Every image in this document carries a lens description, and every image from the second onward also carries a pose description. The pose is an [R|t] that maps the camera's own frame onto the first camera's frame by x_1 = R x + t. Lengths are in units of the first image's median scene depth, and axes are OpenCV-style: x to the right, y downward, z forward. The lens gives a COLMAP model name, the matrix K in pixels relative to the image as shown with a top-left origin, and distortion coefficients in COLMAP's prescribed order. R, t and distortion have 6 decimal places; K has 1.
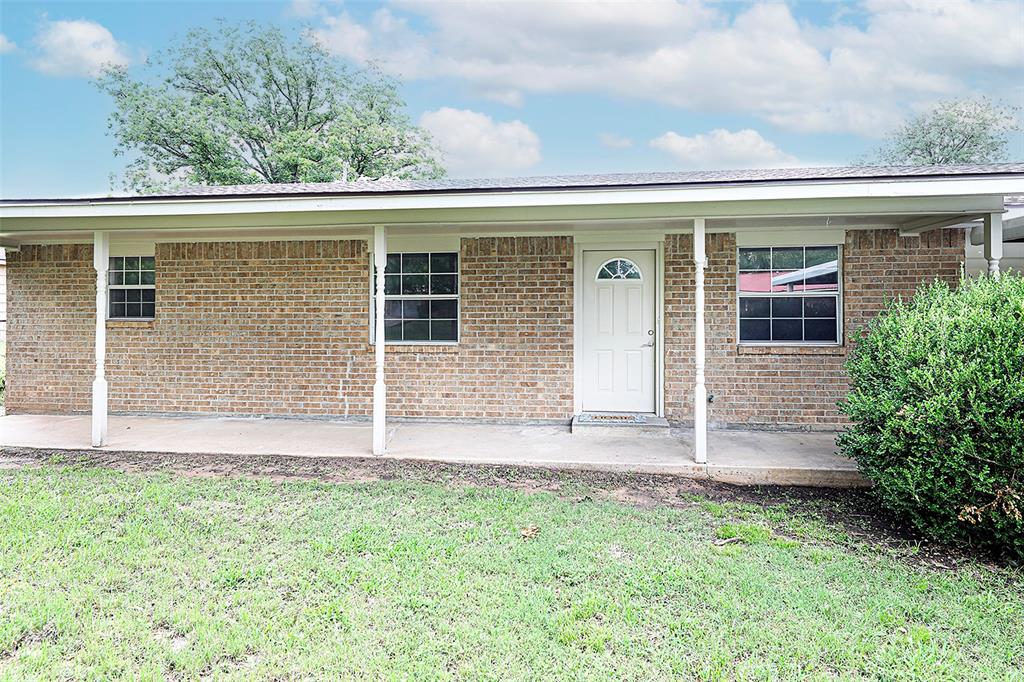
lens RADIAL K [[588.8, 0, 524.3], [0, 588.8, 312.8], [0, 0, 1]] dist [0.004220, -0.000094]
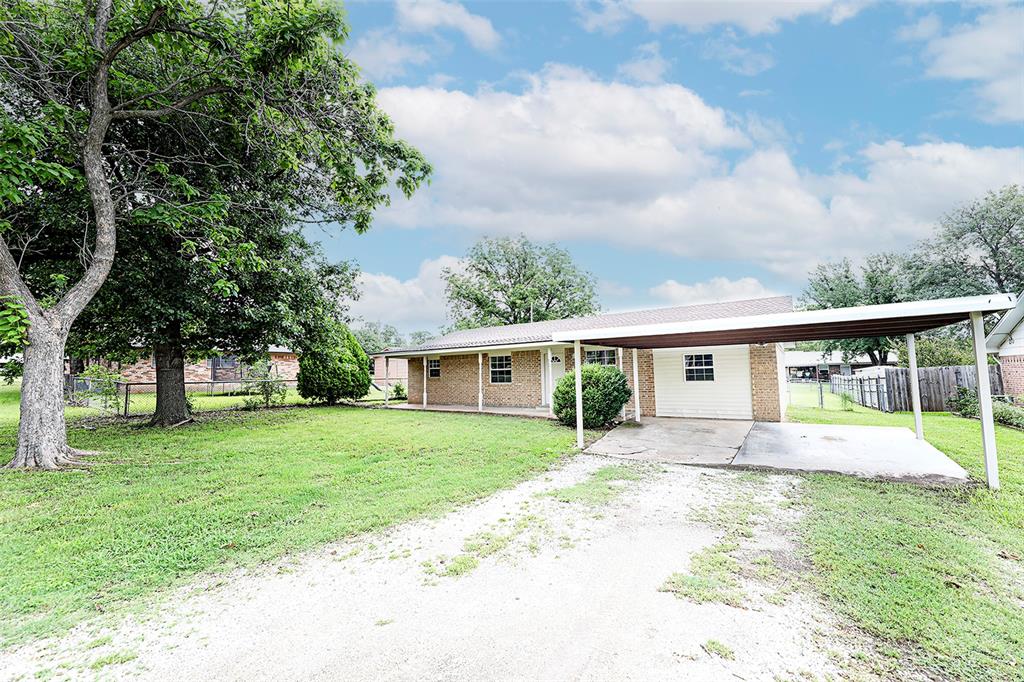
lens RADIAL K [[414.6, 0, 507.7], [0, 414.6, 345.0], [0, 0, 1]] dist [-0.003937, -0.001106]
pose [[0.878968, -0.053089, -0.473917, 0.996384], [0.023799, 0.997429, -0.067594, -0.005406], [0.476287, 0.048134, 0.877971, -1.080883]]
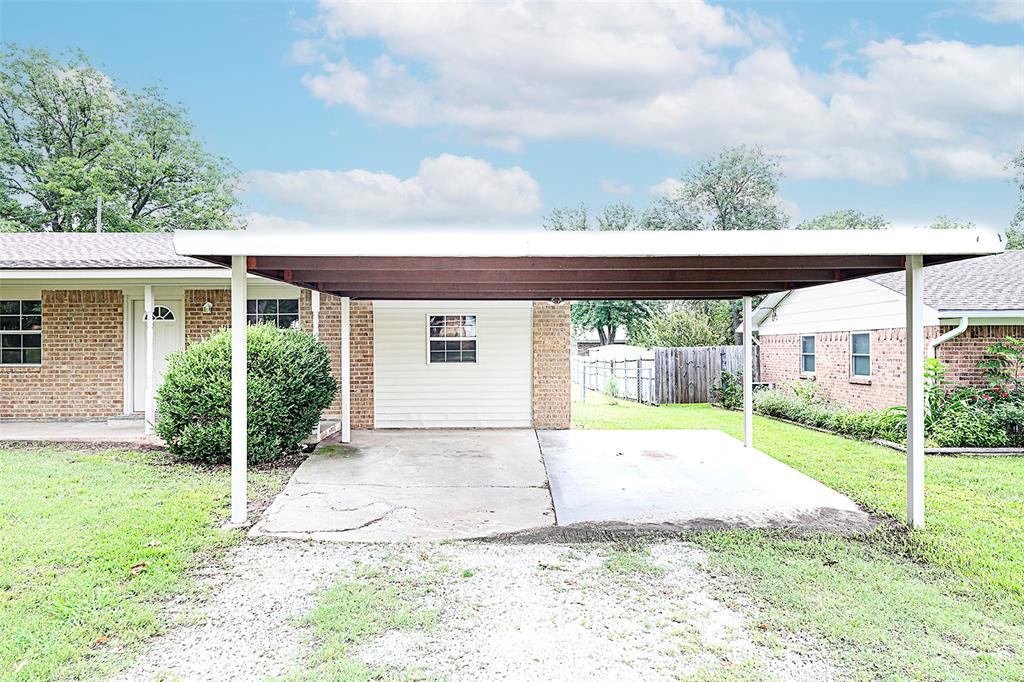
lens RADIAL K [[660.4, 0, 510.3], [0, 660.4, 345.1], [0, 0, 1]] dist [0.009977, -0.001275]
pose [[0.992491, -0.002051, 0.122301, 0.812465], [0.001729, 0.999995, 0.002740, 0.001686], [-0.122306, -0.002508, 0.992489, -0.713776]]
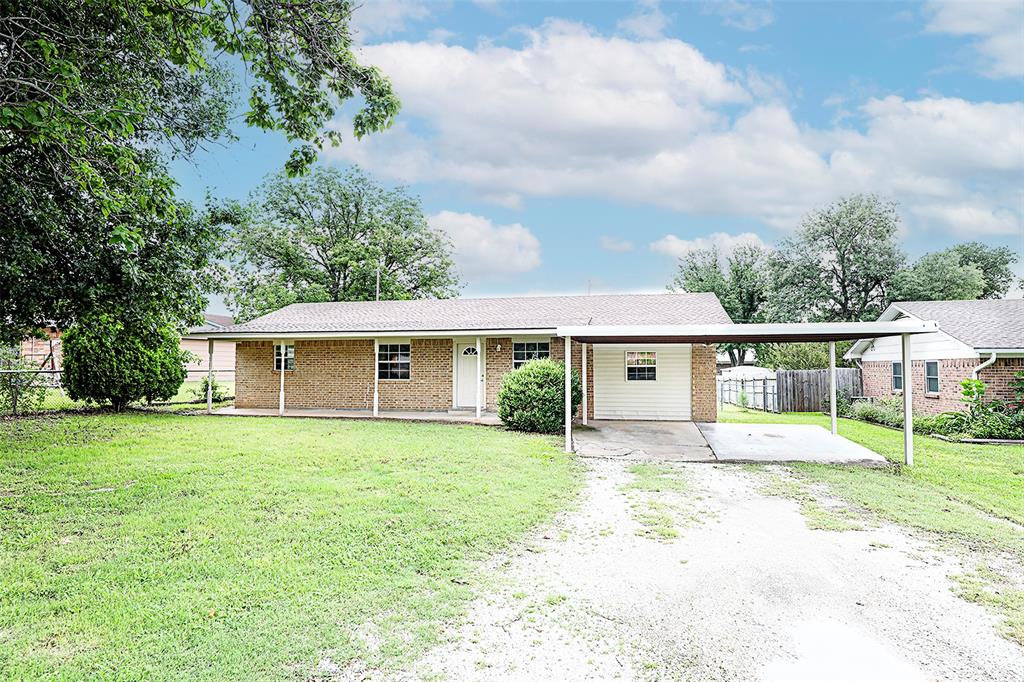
lens RADIAL K [[590.8, 0, 508.6], [0, 590.8, 345.6], [0, 0, 1]] dist [0.007109, 0.000796]
pose [[0.995097, -0.003511, -0.098844, 0.573835], [0.000631, 0.999575, -0.029157, -0.022407], [0.098904, 0.028952, 0.994676, -1.525946]]
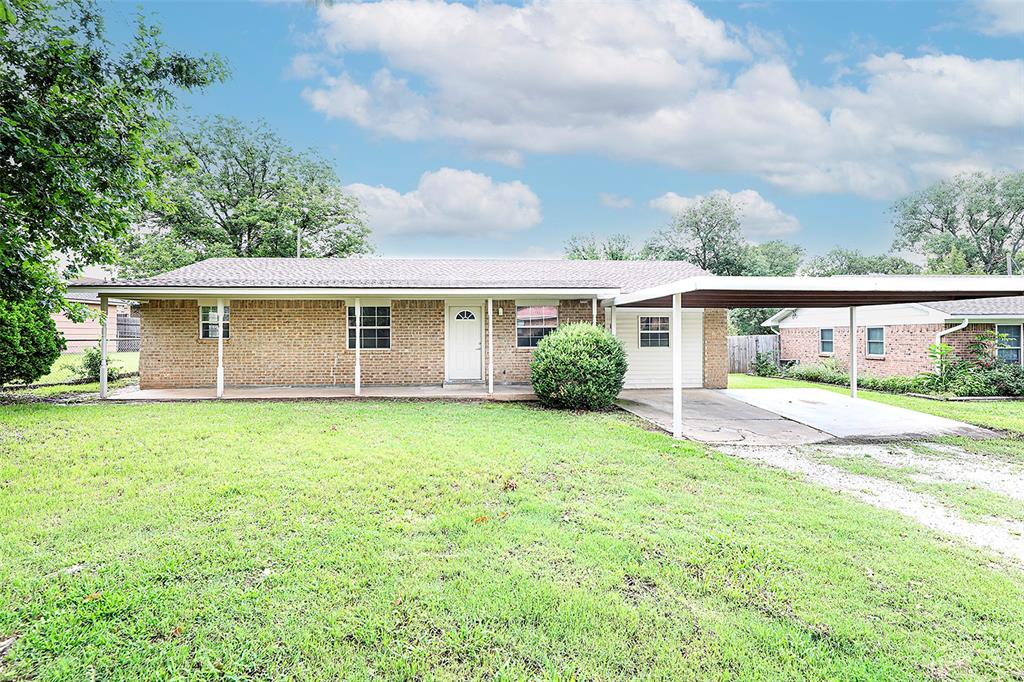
lens RADIAL K [[493.9, 0, 529.3], [0, 493.9, 337.9], [0, 0, 1]] dist [0.001222, -0.000381]
pose [[0.981745, -0.004521, 0.190148, 0.042394], [0.002375, 0.999931, 0.011514, -0.008570], [-0.190186, -0.010852, 0.981688, -0.864954]]
